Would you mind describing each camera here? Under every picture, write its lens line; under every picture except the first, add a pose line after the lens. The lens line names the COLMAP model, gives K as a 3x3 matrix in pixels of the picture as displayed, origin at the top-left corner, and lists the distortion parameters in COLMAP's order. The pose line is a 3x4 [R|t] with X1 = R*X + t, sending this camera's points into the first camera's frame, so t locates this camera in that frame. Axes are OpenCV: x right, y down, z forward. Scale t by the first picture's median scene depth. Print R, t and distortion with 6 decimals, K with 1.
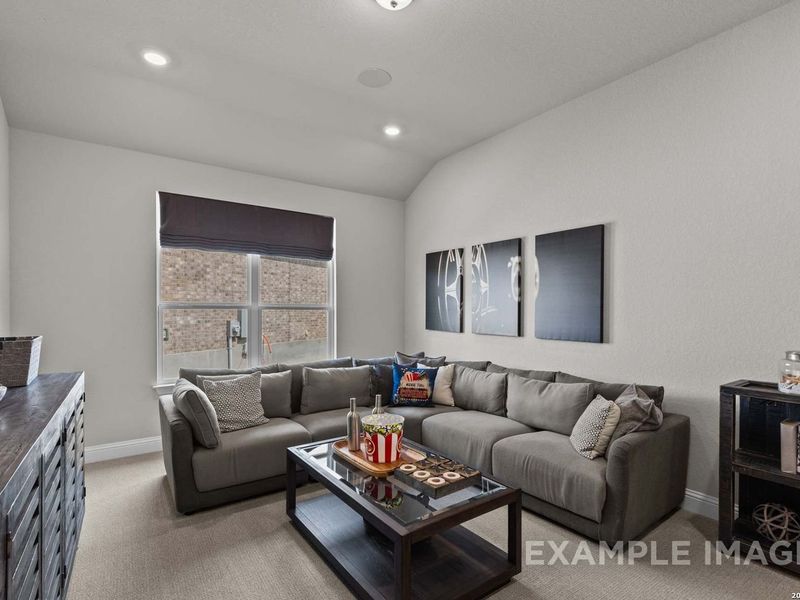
lens RADIAL K [[413.8, 0, 398.6], [0, 413.8, 306.3], [0, 0, 1]] dist [0.012584, -0.003475]
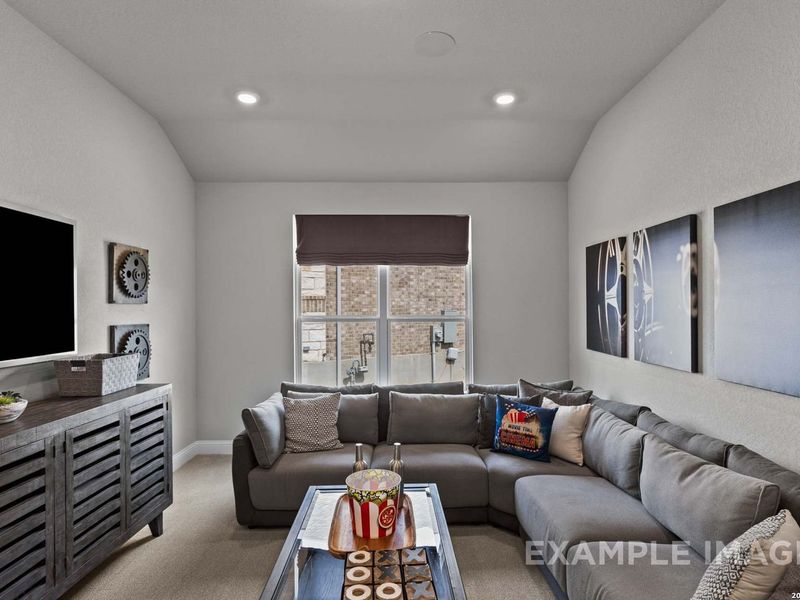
lens RADIAL K [[430.9, 0, 402.0], [0, 430.9, 303.2], [0, 0, 1]] dist [0.002220, -0.002974]
pose [[0.831342, -0.015721, -0.555539, 0.281108], [0.013348, 0.999876, -0.008320, -0.030864], [0.555601, -0.000499, 0.831449, 0.216212]]
